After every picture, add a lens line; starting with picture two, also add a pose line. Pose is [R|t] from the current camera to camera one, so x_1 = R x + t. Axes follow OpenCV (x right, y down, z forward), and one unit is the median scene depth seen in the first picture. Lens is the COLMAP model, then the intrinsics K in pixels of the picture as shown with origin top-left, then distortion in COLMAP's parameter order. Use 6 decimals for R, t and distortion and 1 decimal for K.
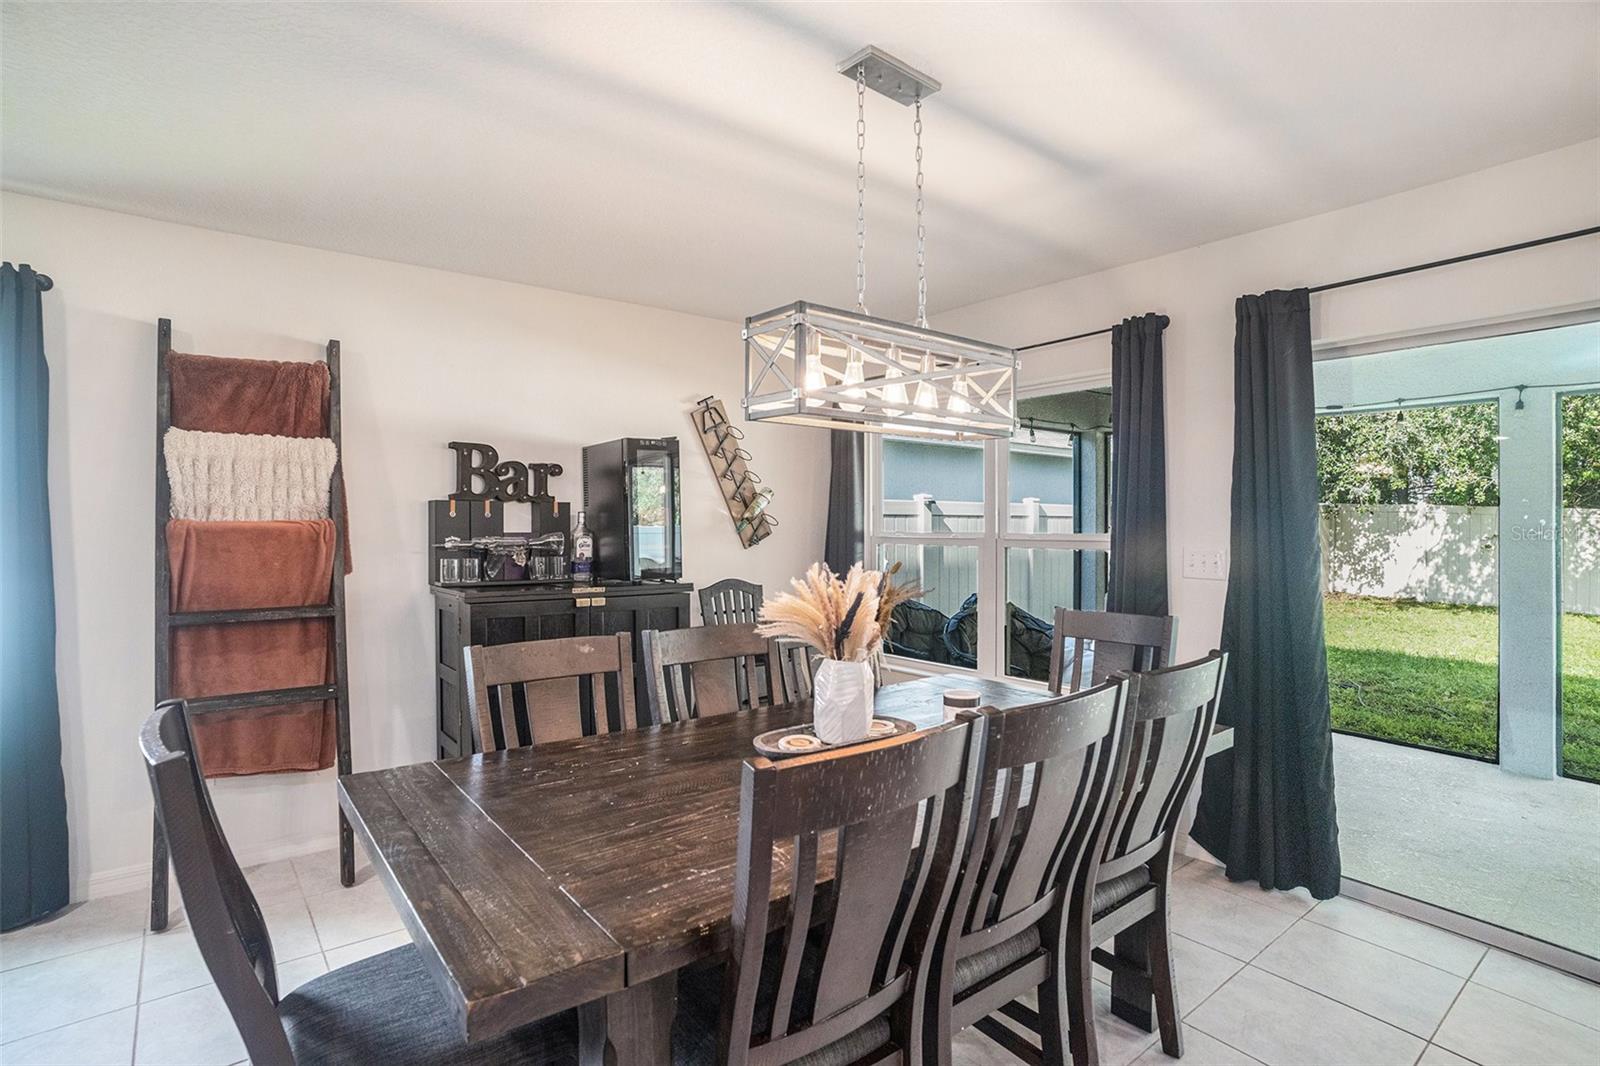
lens RADIAL K [[773.8, 0, 802.4], [0, 773.8, 522.7], [0, 0, 1]] dist [-0.055396, 0.013303]
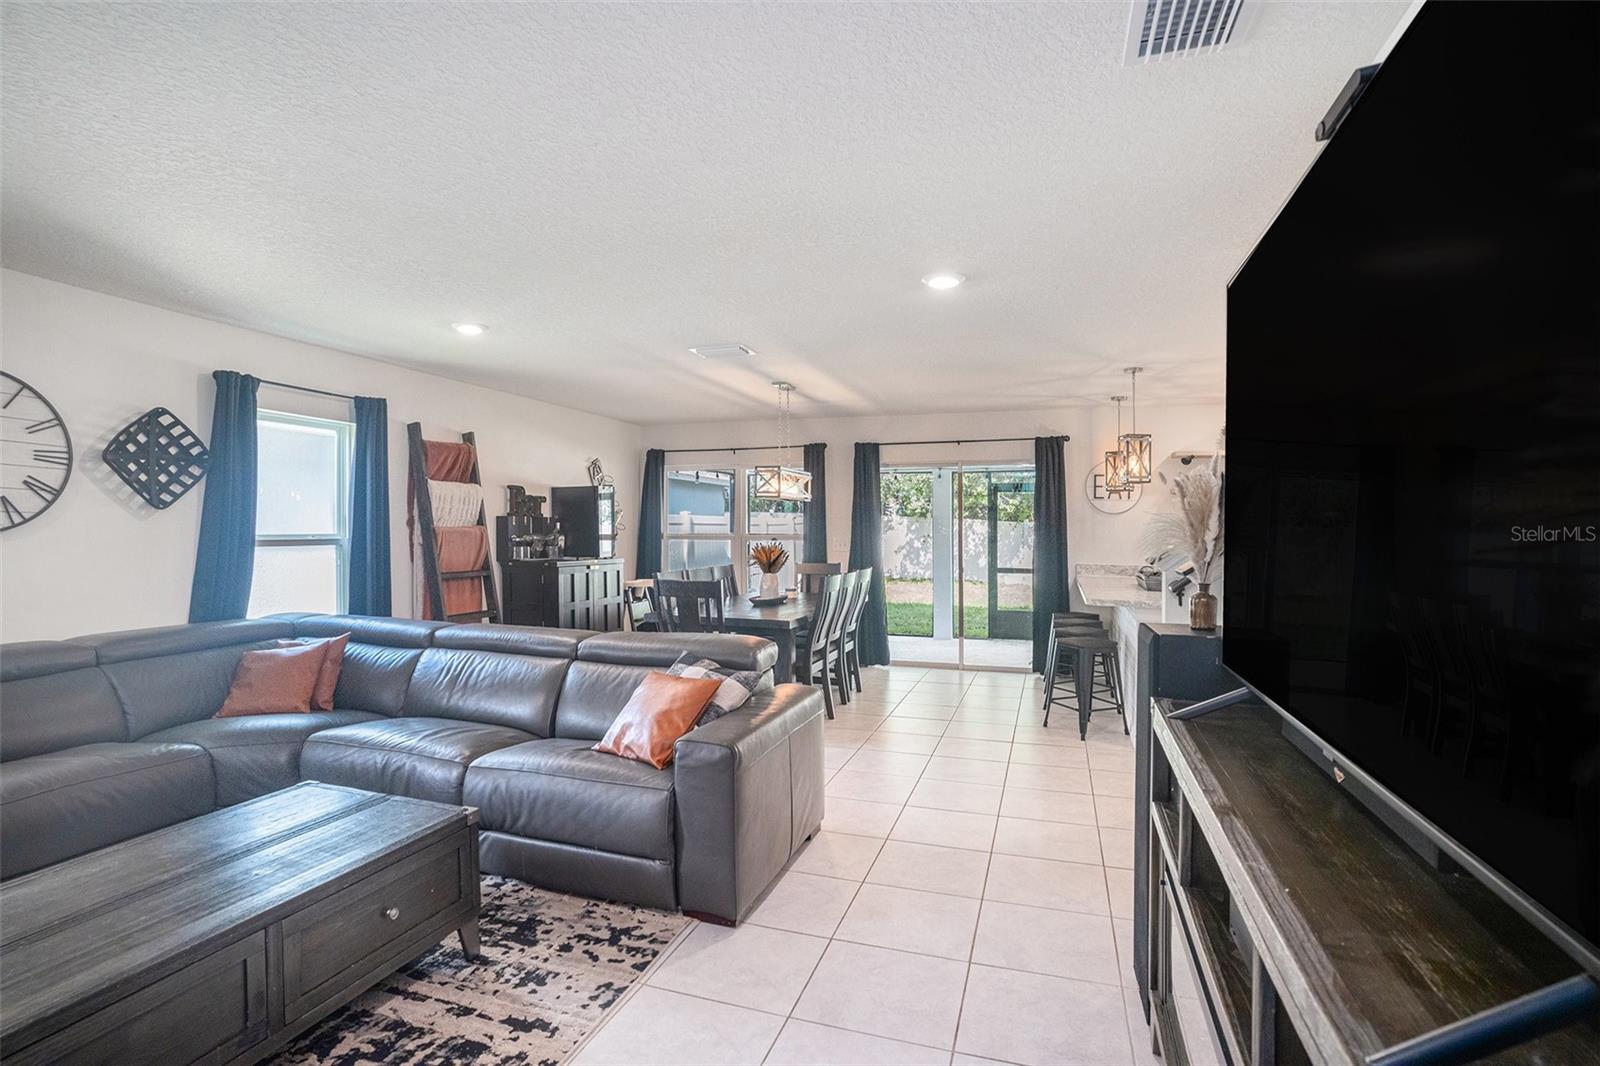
lens RADIAL K [[773.8, 0, 795.9], [0, 773.8, 532.9], [0, 0, 1]] dist [-0.055396, 0.013303]
pose [[0.840157, -0.003660, 0.542331, -0.504358], [-0.000057, 0.999977, 0.006838, -0.000558], [-0.542343, -0.005776, 0.840137, -0.548430]]
